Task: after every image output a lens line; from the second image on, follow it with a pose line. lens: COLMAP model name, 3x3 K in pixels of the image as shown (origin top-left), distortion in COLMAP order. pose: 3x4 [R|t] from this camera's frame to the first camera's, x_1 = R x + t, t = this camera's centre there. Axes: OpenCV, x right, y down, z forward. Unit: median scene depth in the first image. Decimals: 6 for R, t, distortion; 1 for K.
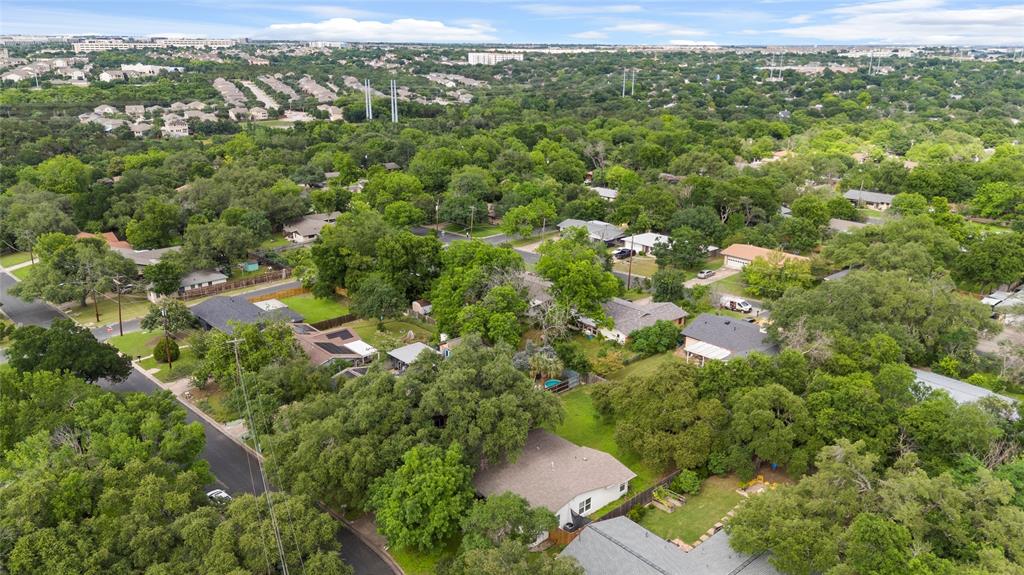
lens RADIAL K [[751.2, 0, 512.0], [0, 751.2, 287.5], [0, 0, 1]] dist [0.073352, -0.074364]
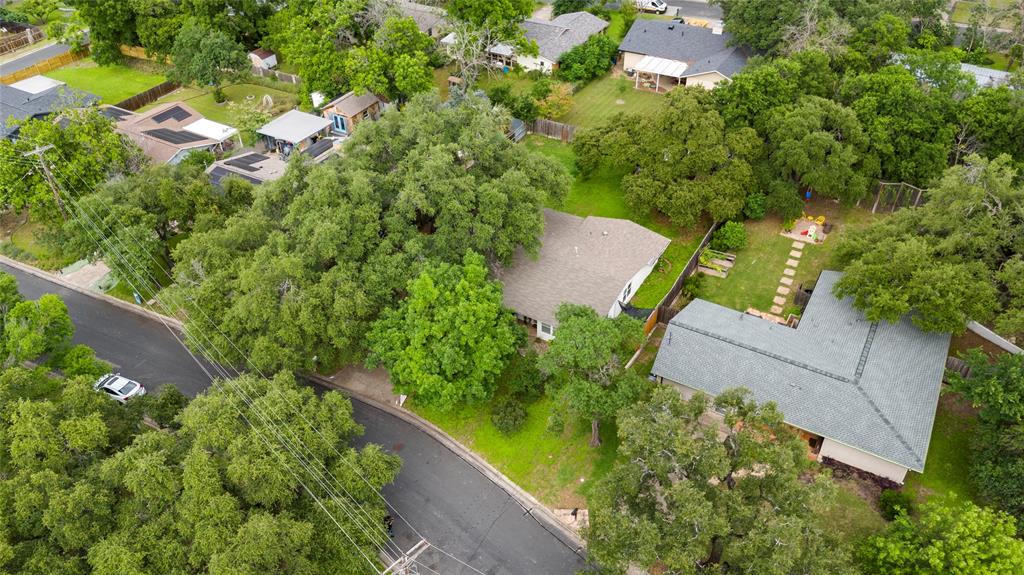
lens RADIAL K [[751.2, 0, 512.0], [0, 751.2, 287.5], [0, 0, 1]] dist [0.073352, -0.074364]
pose [[0.948443, -0.210139, 0.237270, -0.136019], [0.115123, 0.925886, 0.359835, -0.008916], [-0.295300, -0.313968, 0.902343, 0.214872]]
